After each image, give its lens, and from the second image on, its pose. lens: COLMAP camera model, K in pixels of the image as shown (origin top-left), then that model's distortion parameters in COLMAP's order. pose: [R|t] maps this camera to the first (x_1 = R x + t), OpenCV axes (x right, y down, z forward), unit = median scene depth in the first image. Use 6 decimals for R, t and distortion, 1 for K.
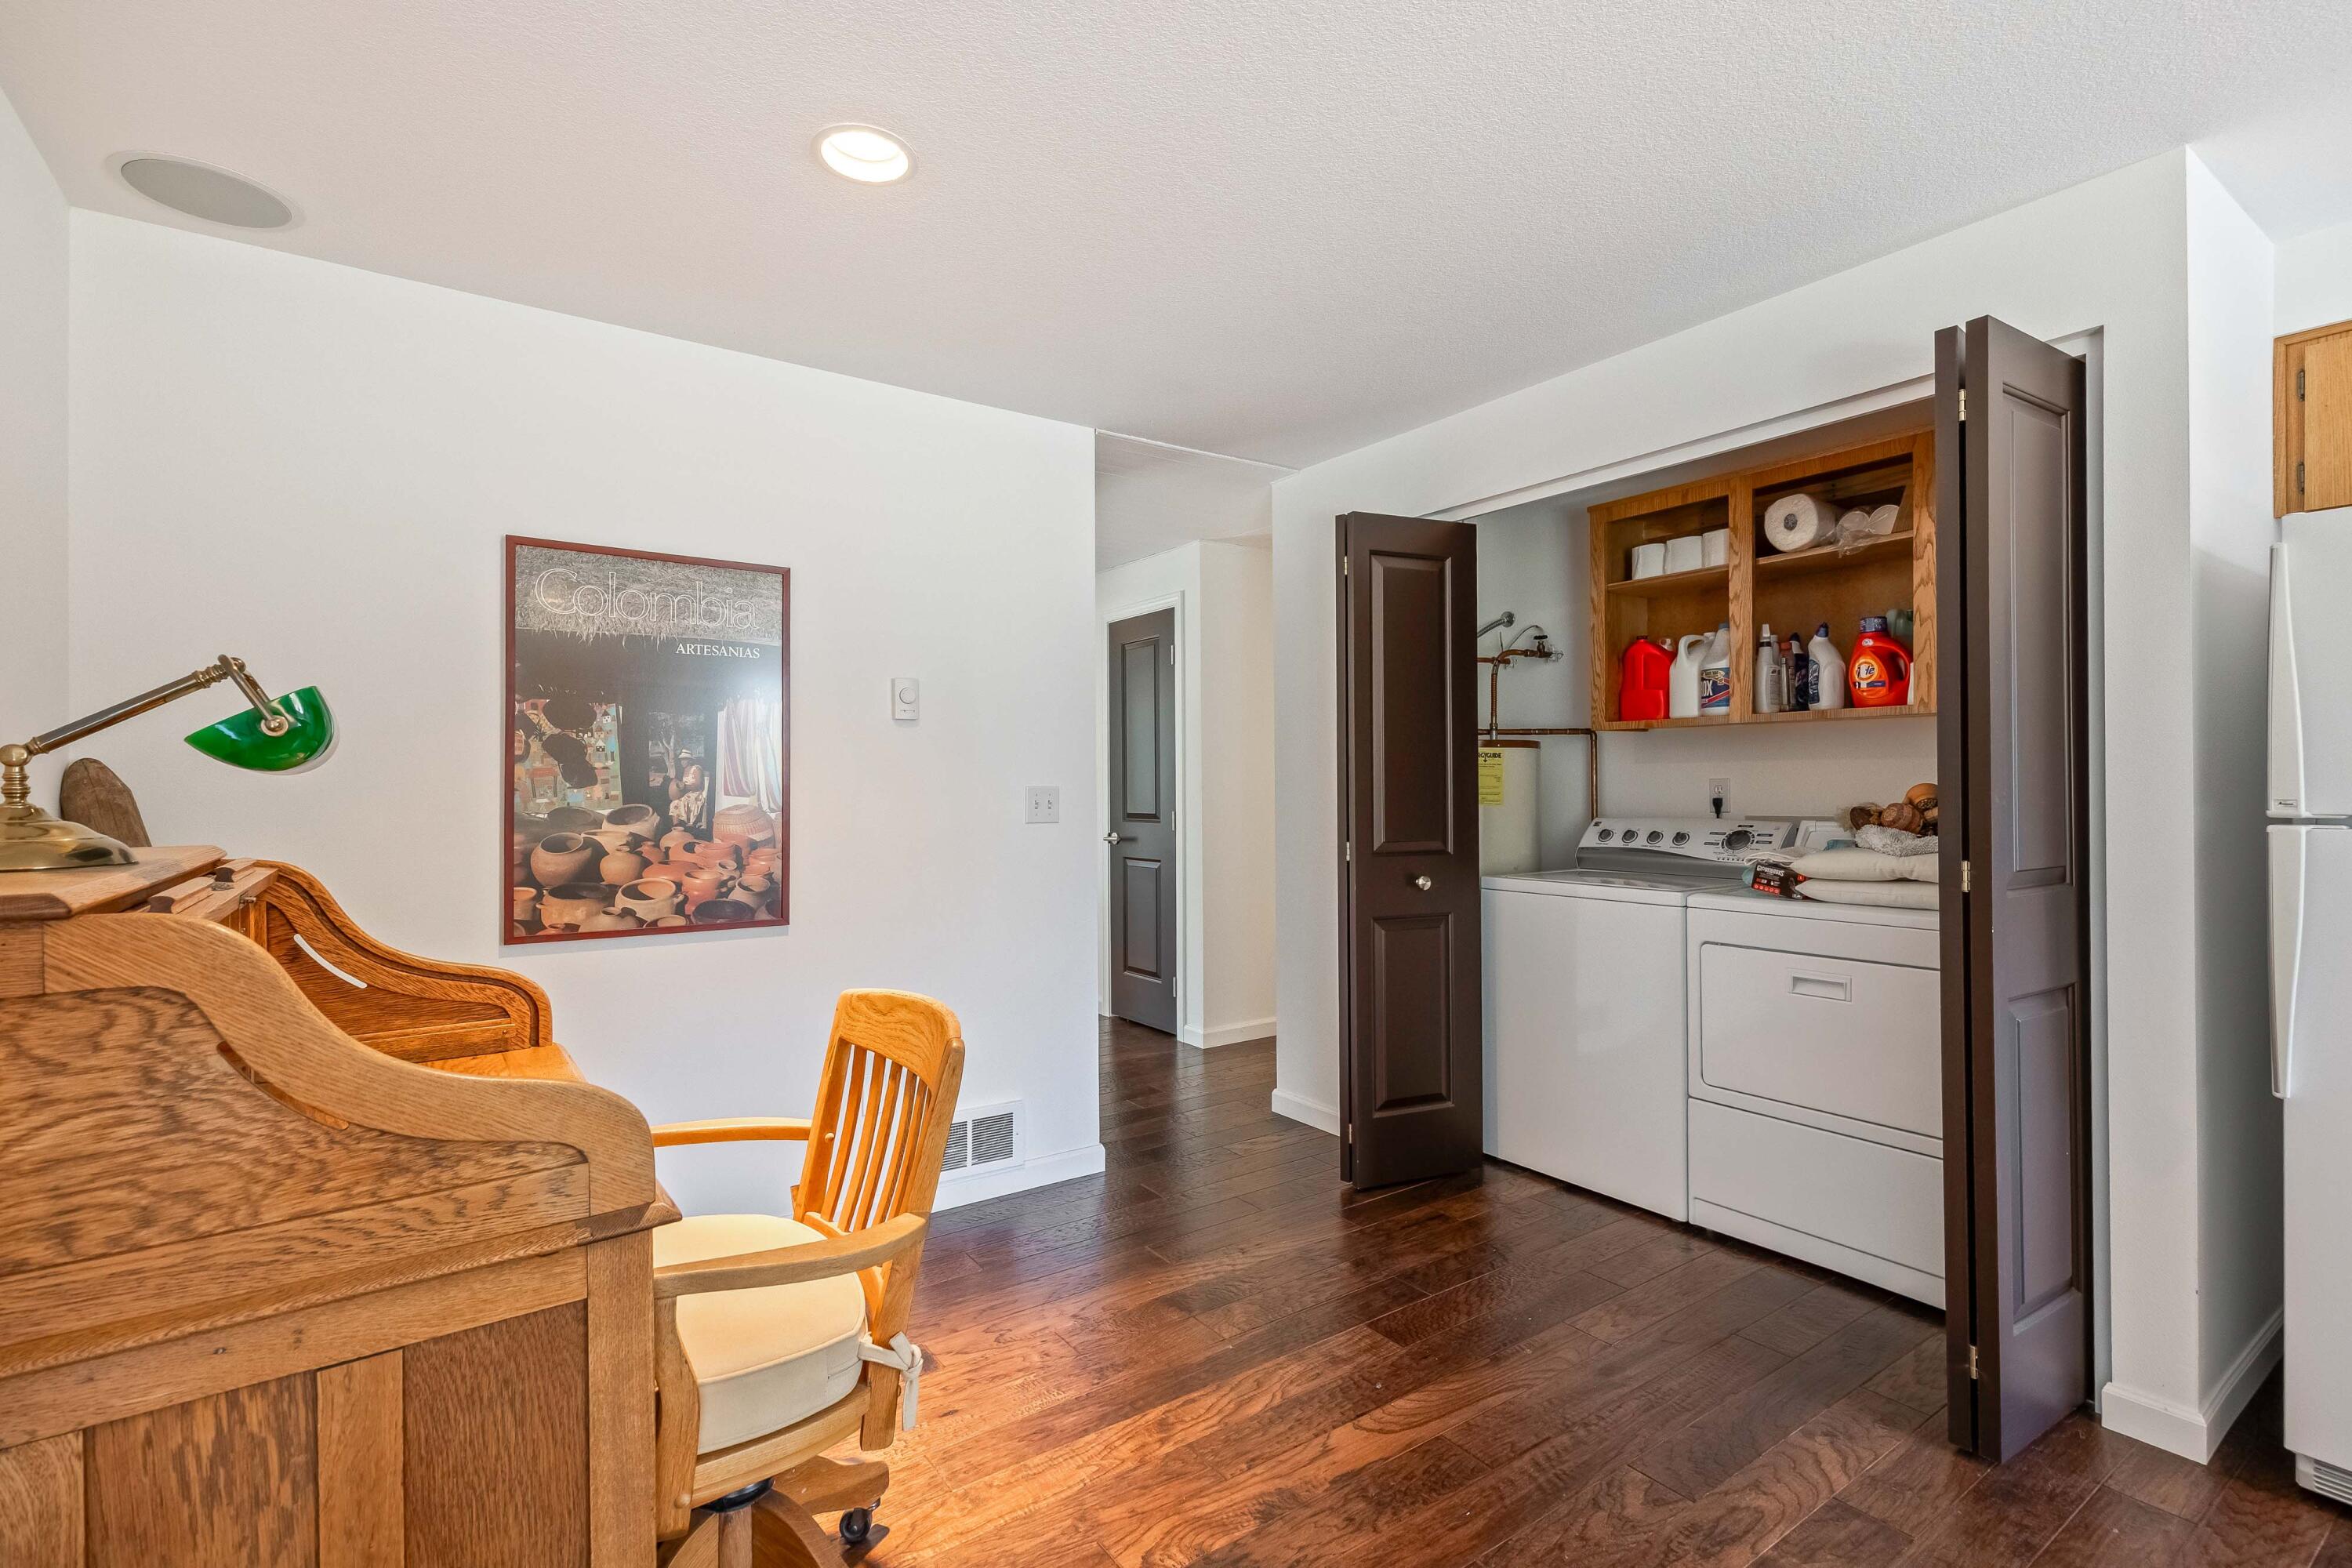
lens RADIAL K [[1046.2, 0, 1175.9], [0, 1046.2, 782.9], [0, 0, 1]] dist [0.004249, -0.002110]
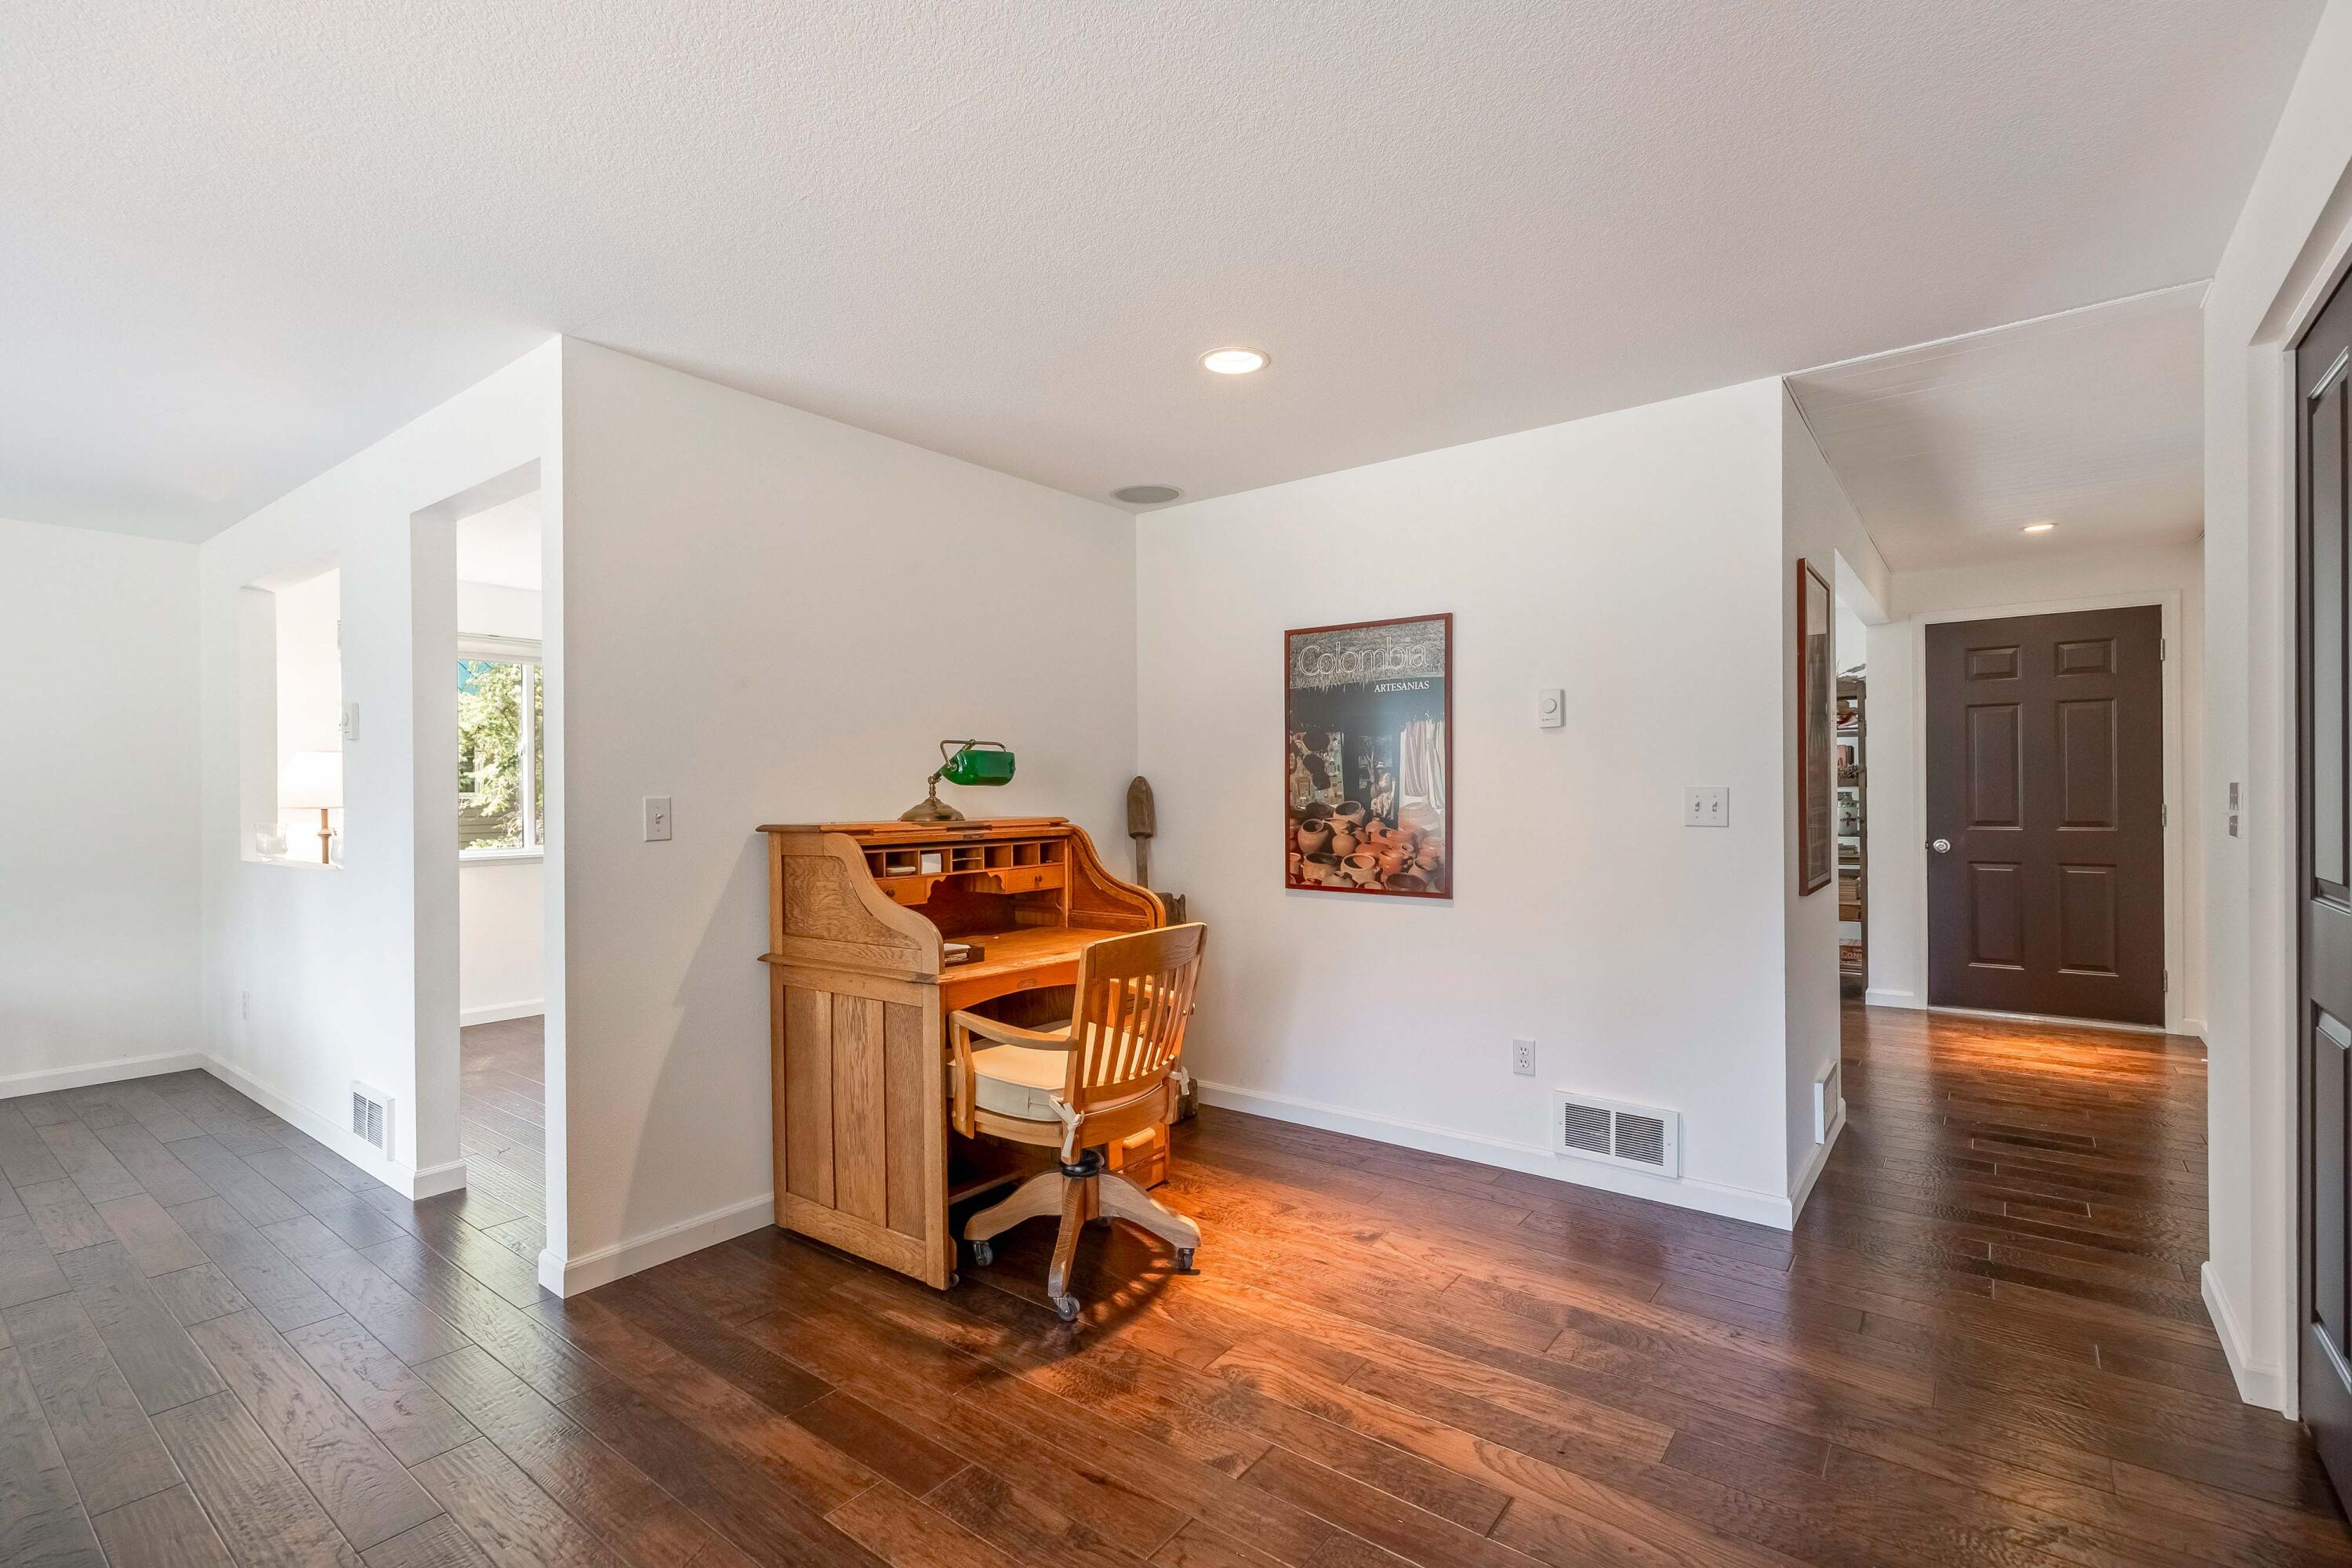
lens RADIAL K [[1046.2, 0, 1181.6], [0, 1046.2, 793.8], [0, 0, 1]] dist [0.004249, -0.002110]
pose [[0.314728, 0.006178, -0.949162, 0.774737], [0.009859, 0.999904, 0.009777, -0.005919], [0.949131, -0.012435, 0.314637, 0.331325]]
